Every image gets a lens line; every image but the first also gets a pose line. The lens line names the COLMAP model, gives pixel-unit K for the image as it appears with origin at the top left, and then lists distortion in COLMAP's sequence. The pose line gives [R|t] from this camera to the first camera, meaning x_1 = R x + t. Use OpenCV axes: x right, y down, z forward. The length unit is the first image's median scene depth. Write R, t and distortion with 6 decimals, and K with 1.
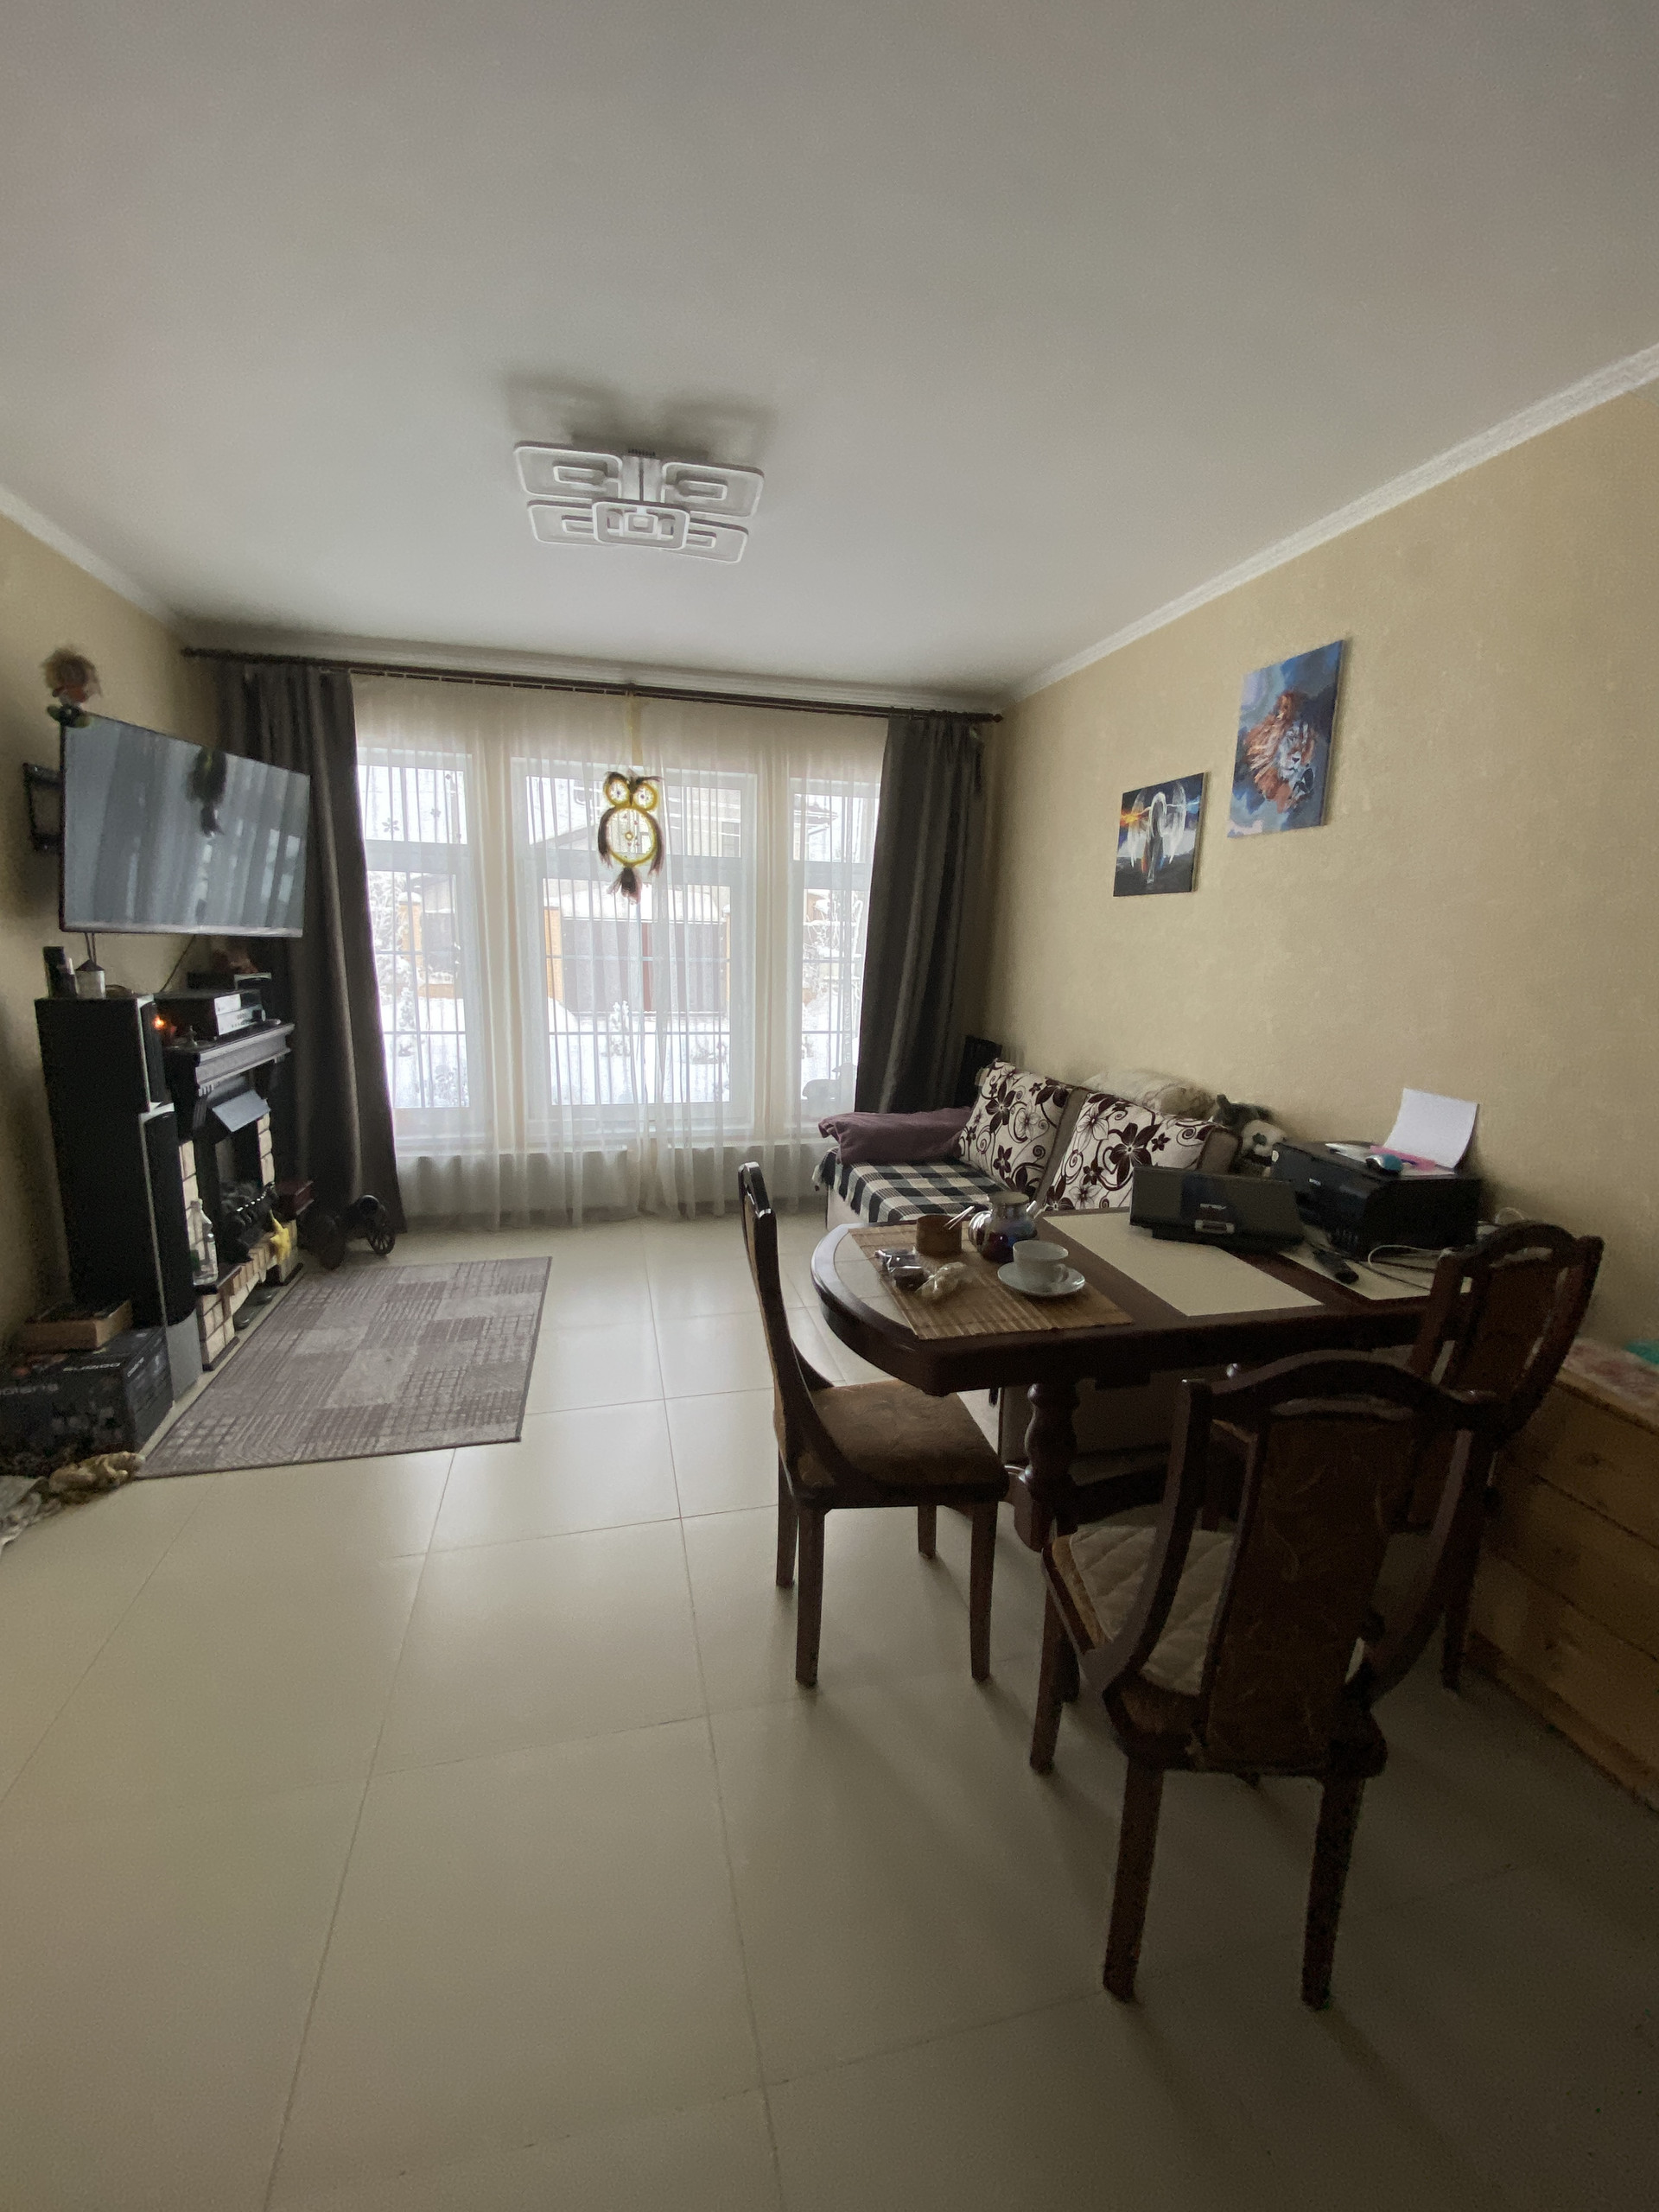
lens RADIAL K [[901.0, 0, 863.2], [0, 901.0, 1112.0], [0, 0, 1]] dist [0.000240, -0.000138]
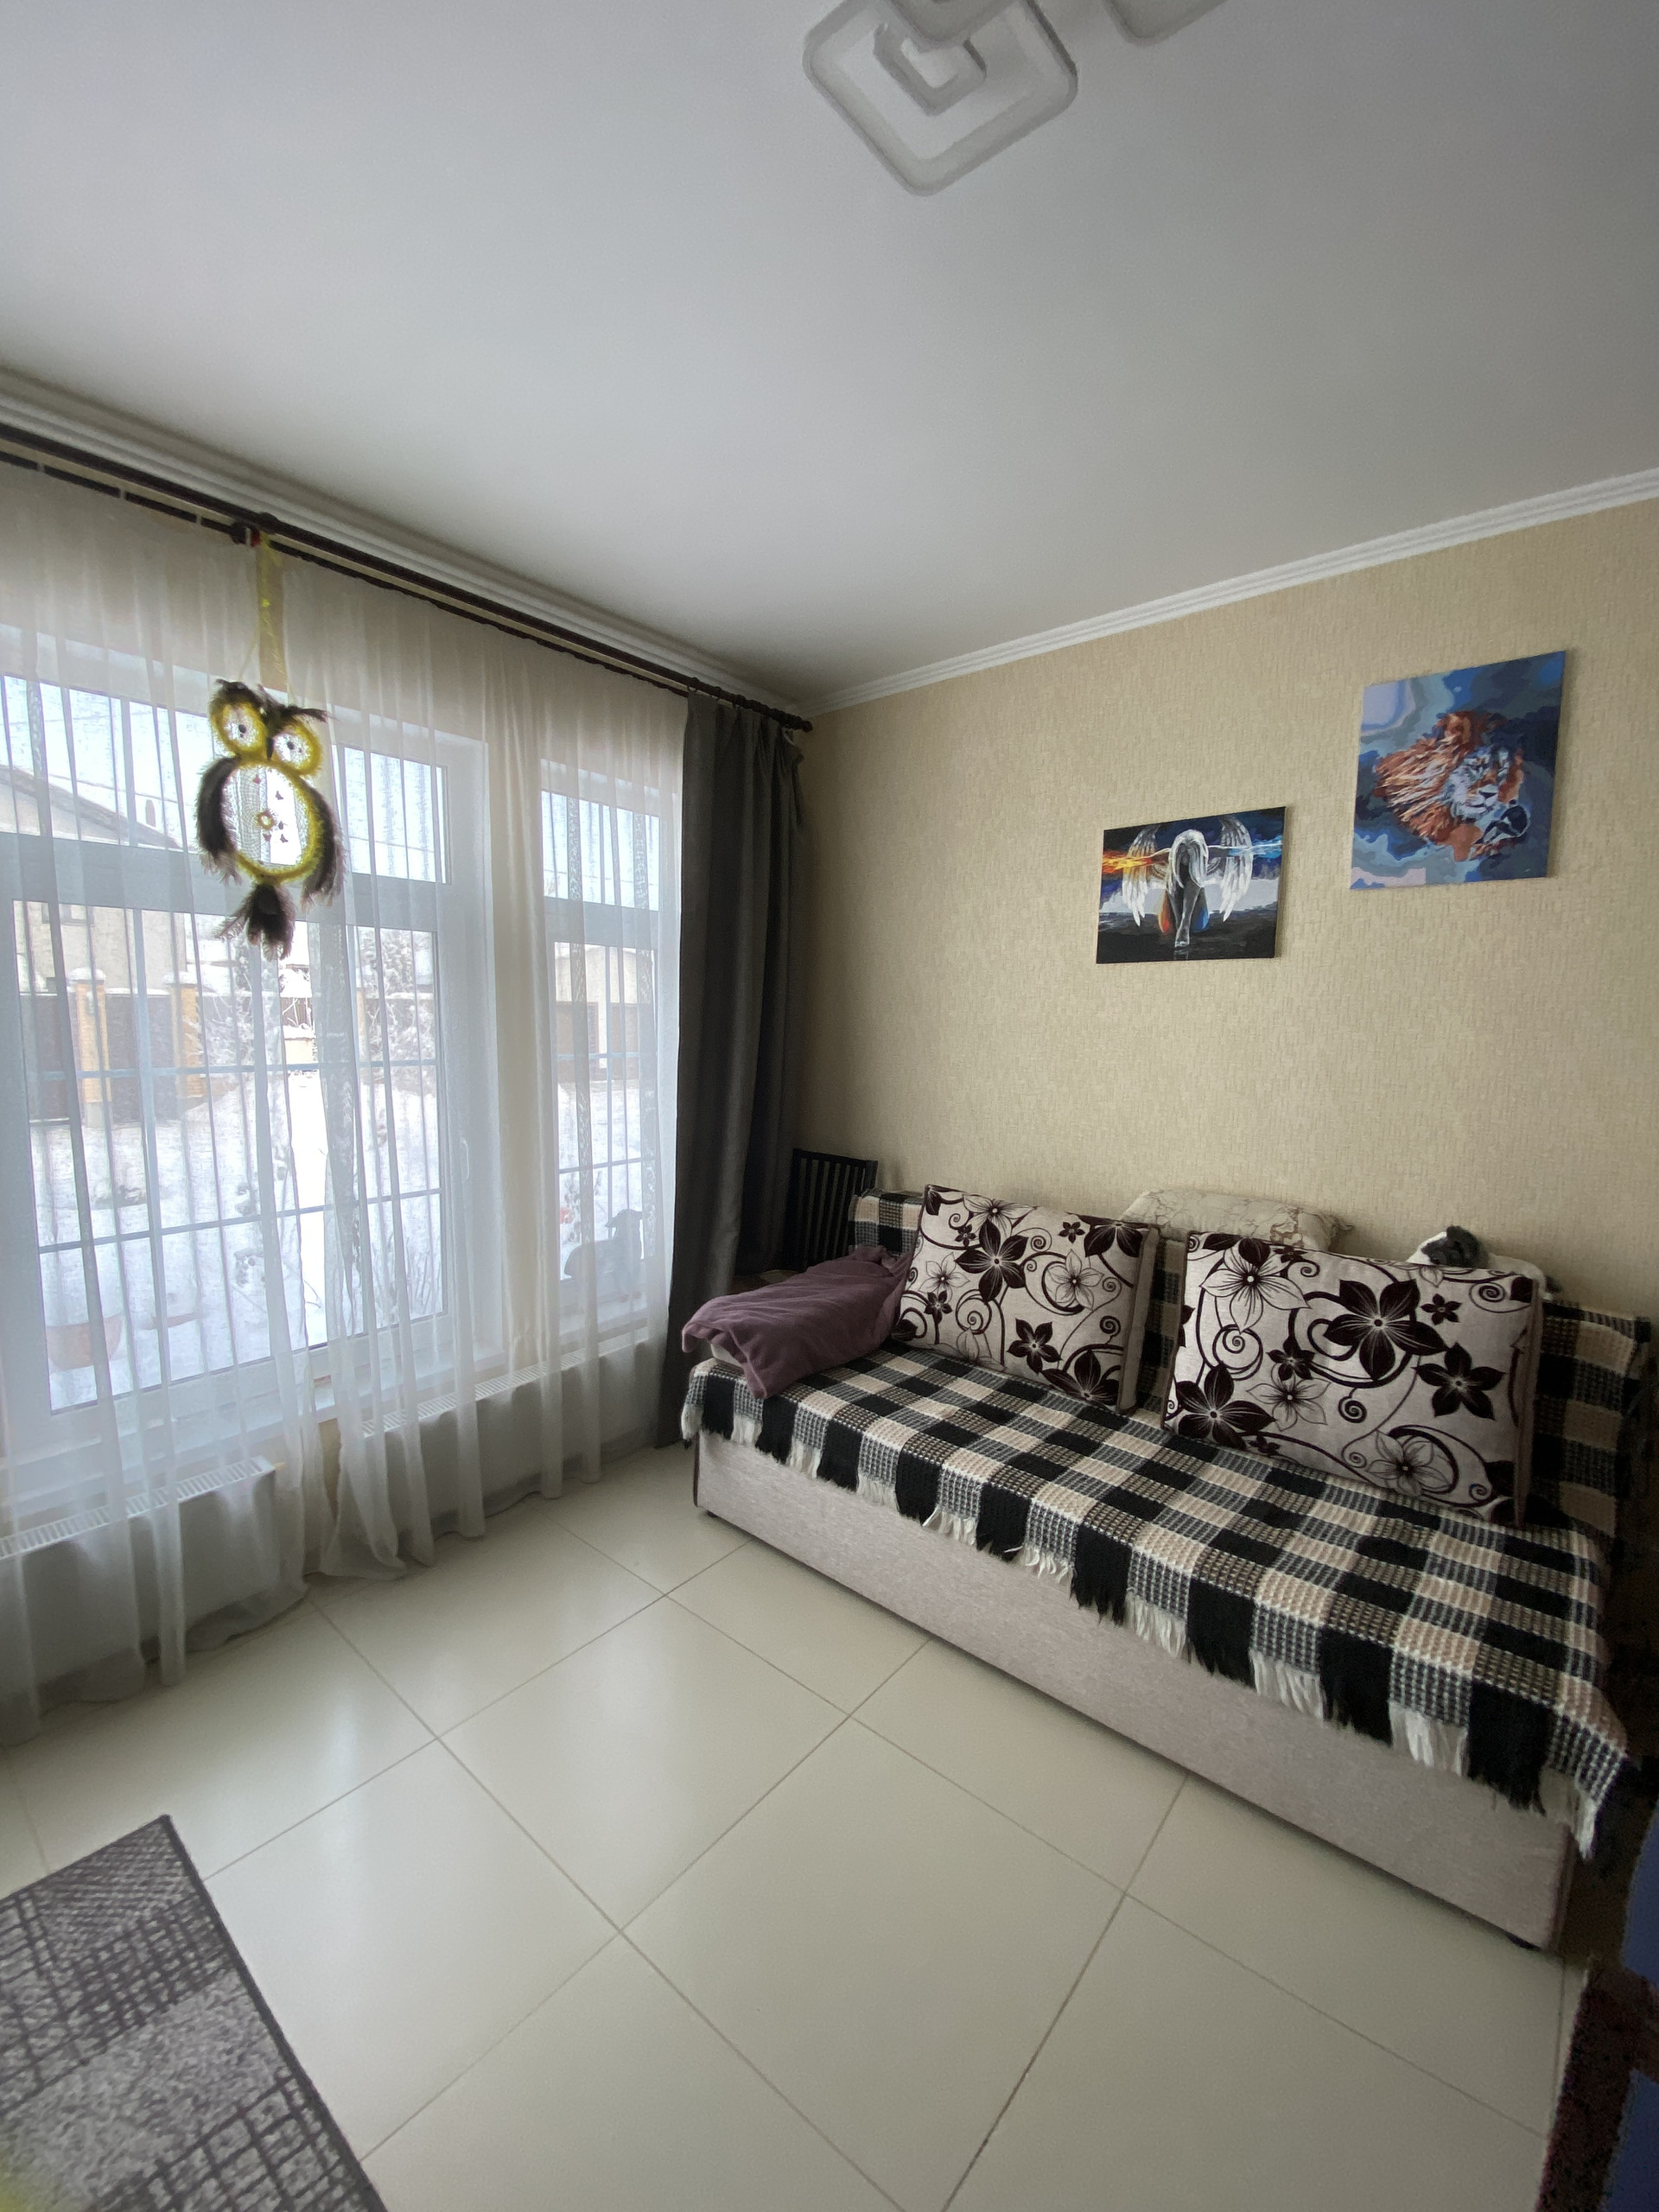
lens RADIAL K [[870.2, 0, 836.3], [0, 870.2, 1096.6], [0, 0, 1]] dist [0.010429, -0.000147]
pose [[0.821825, -0.068849, 0.565564, -0.360501], [0.117114, 0.991887, -0.049432, -0.127872], [-0.557573, 0.106860, 0.823221, 0.582299]]
